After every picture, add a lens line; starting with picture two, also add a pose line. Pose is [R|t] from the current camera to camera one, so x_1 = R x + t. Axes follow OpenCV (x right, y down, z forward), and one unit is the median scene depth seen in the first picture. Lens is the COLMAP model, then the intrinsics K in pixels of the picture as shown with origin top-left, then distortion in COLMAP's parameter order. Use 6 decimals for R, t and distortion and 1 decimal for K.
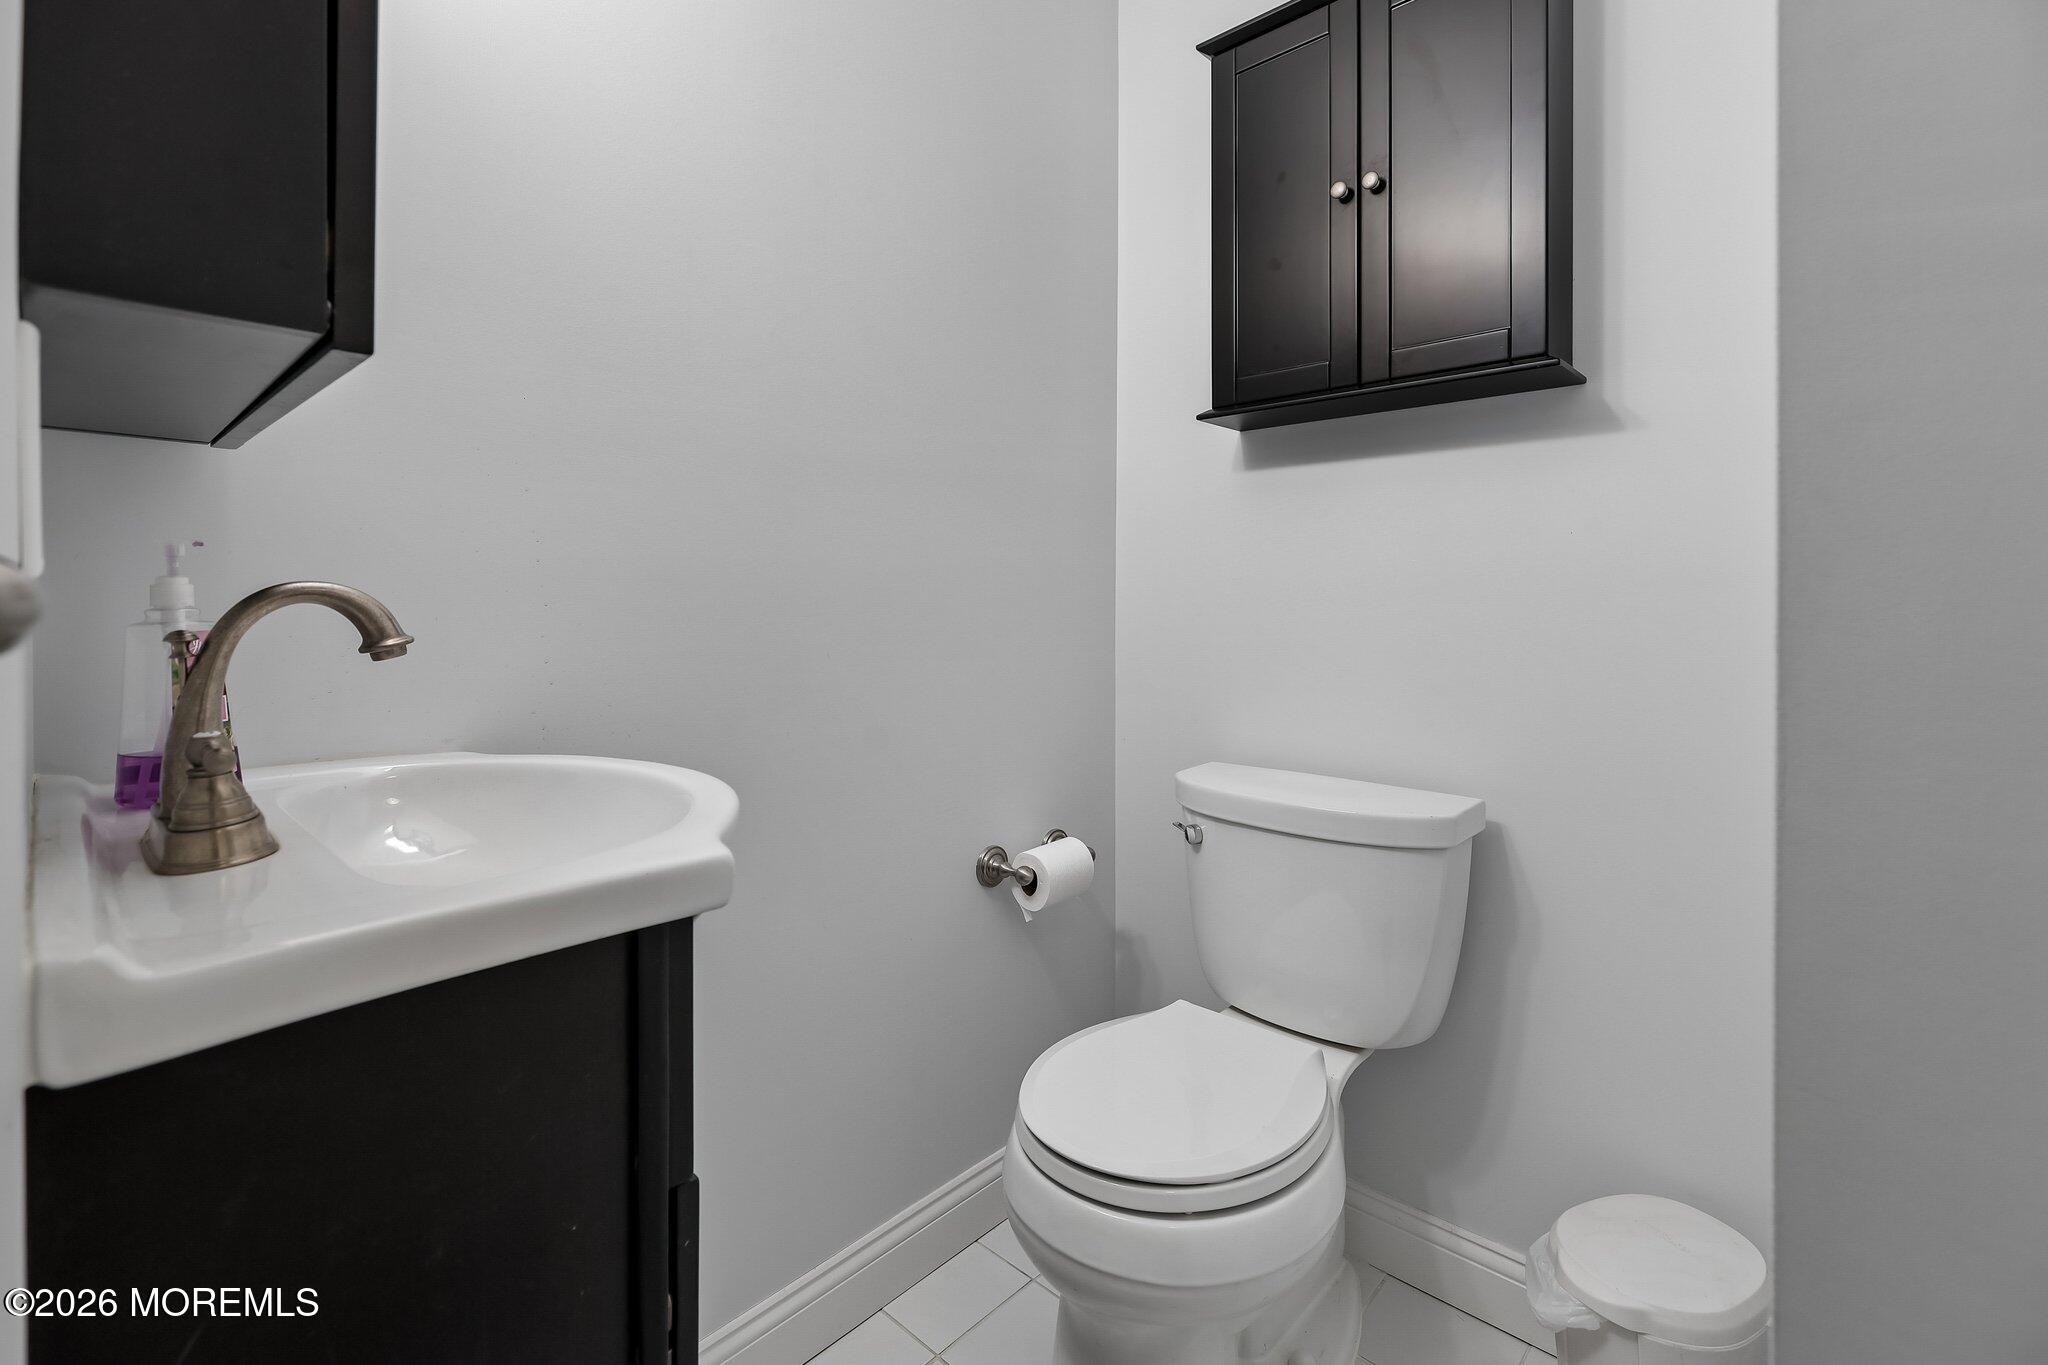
lens RADIAL K [[920.6, 0, 1015.9], [0, 920.6, 614.2], [0, 0, 1]] dist [0.001491, 0.000196]
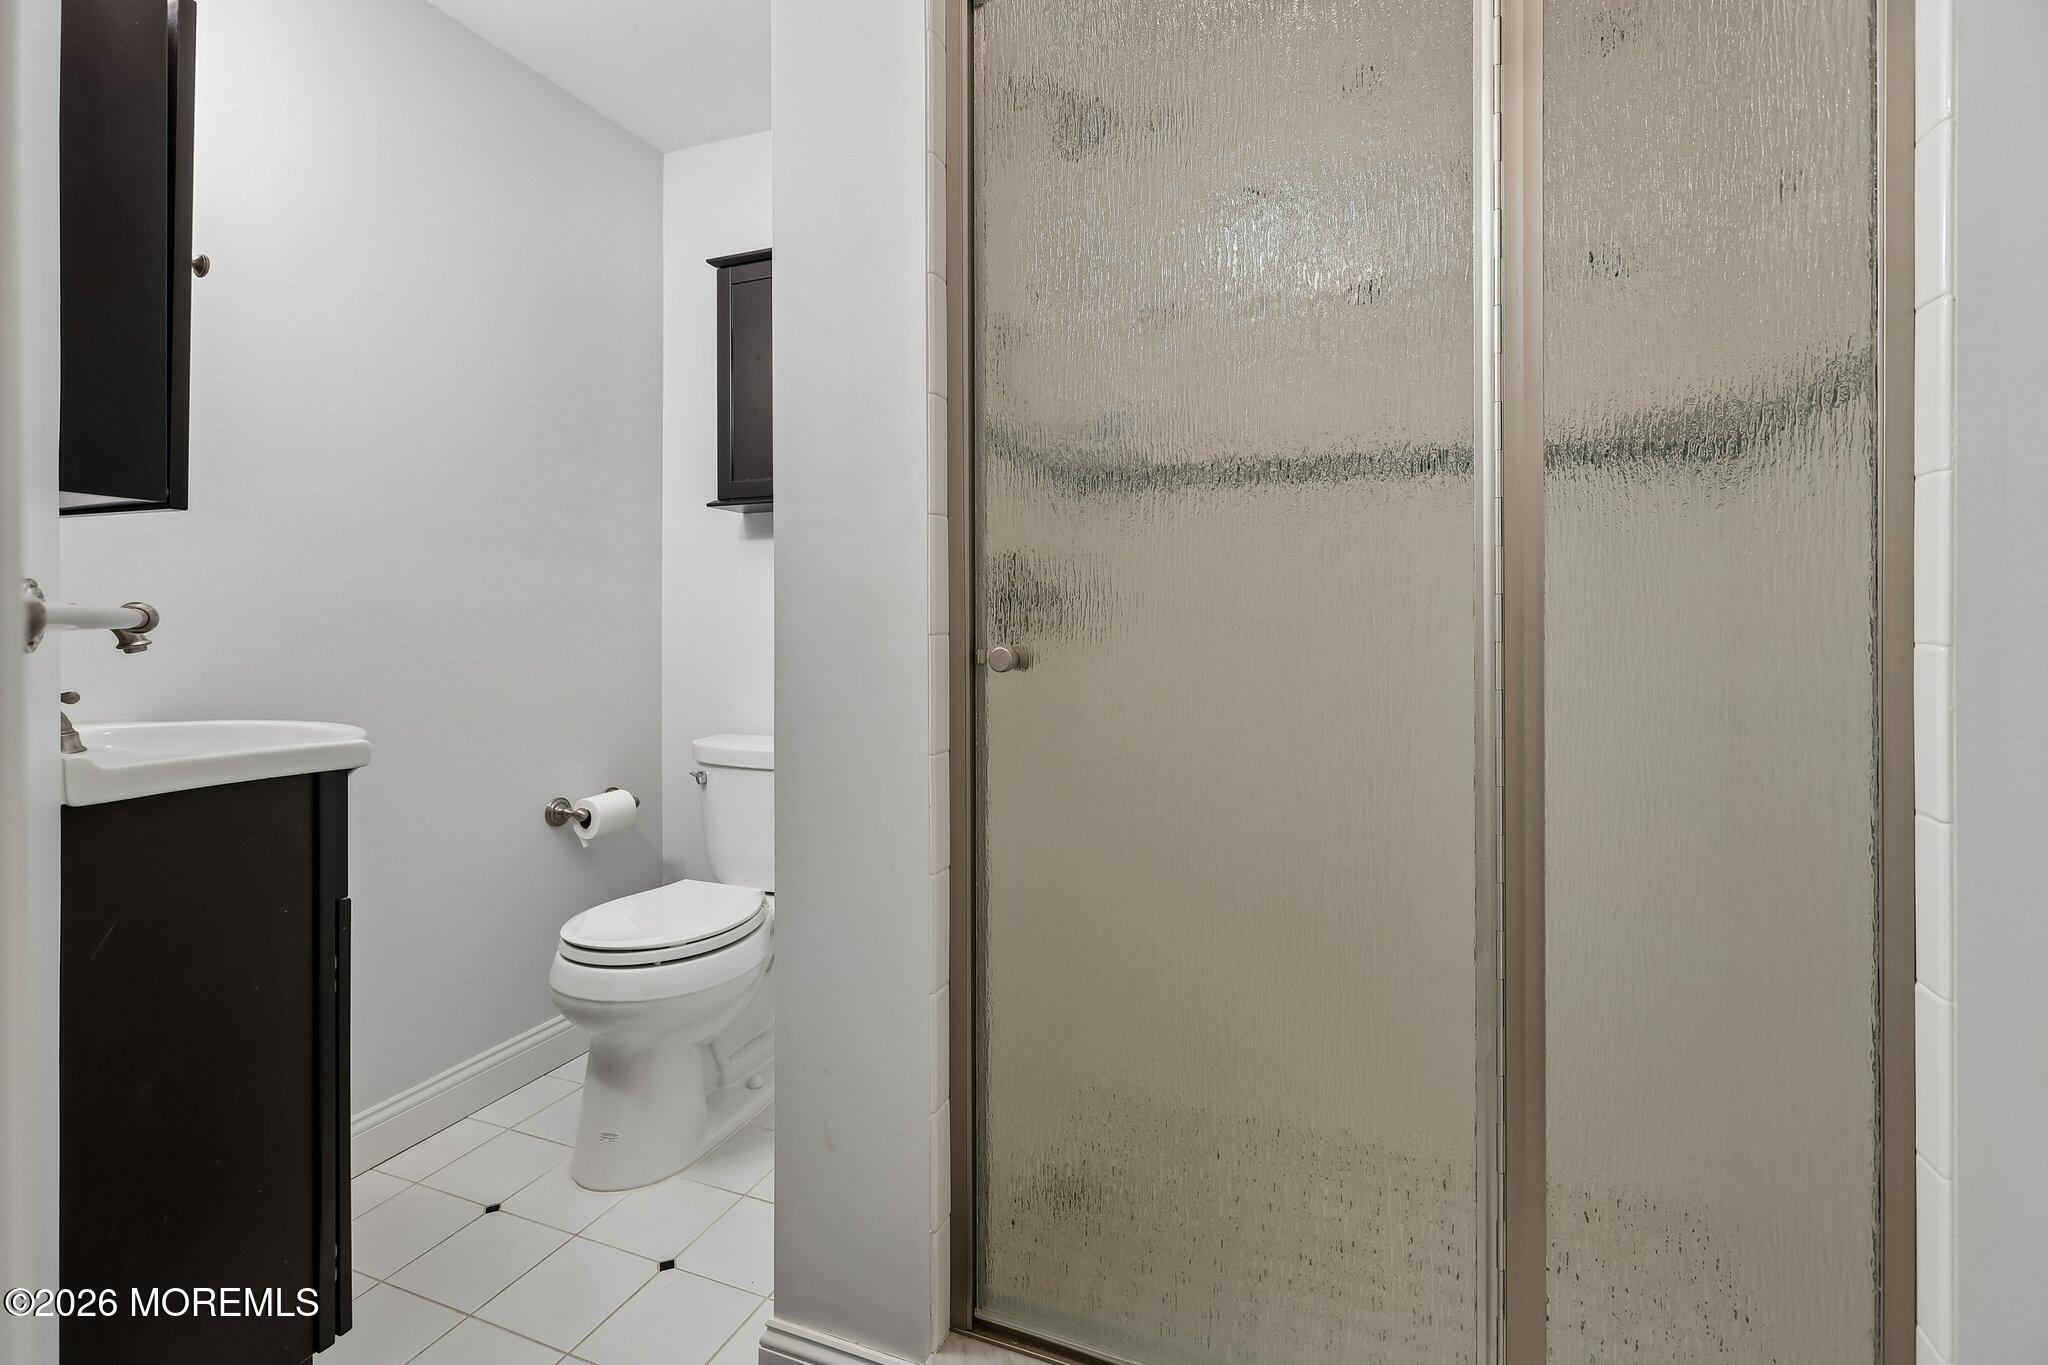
lens RADIAL K [[921.2, 0, 1024.6], [0, 921.2, 643.8], [0, 0, 1]] dist [-0.000371, -0.000038]
pose [[0.929504, -0.002213, 0.368806, 0.125981], [0.002711, 0.999996, -0.000832, 0.018003], [-0.368802, 0.001773, 0.929506, -0.619989]]
